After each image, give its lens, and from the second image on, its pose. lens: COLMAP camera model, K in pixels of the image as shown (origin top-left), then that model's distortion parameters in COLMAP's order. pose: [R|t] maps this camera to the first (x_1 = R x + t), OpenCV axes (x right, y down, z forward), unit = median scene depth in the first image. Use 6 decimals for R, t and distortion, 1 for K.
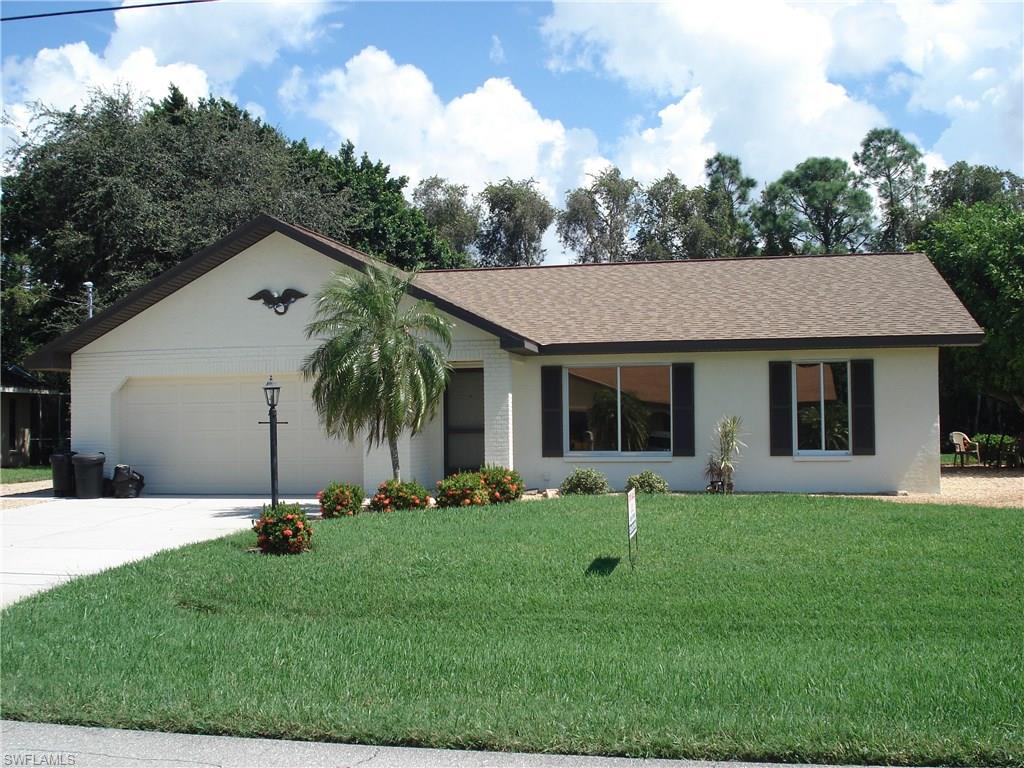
lens RADIAL K [[1152.8, 0, 512.0], [0, 1152.8, 384.0], [0, 0, 1]] dist [-0.100121, 0.021668]
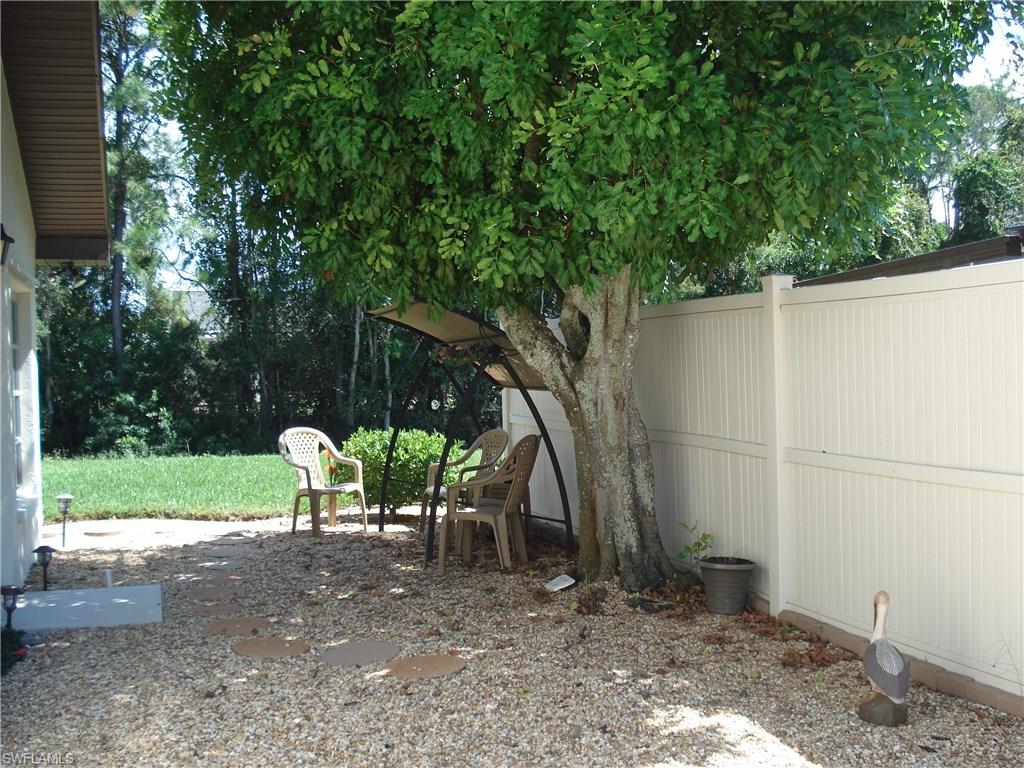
lens RADIAL K [[1152.8, 0, 512.0], [0, 1152.8, 384.0], [0, 0, 1]] dist [-0.100121, 0.021668]
pose [[0.864182, -0.010459, 0.503070, 0.273717], [-0.012193, 0.999055, 0.041715, 0.014061], [-0.503031, -0.042183, 0.863238, 0.672915]]
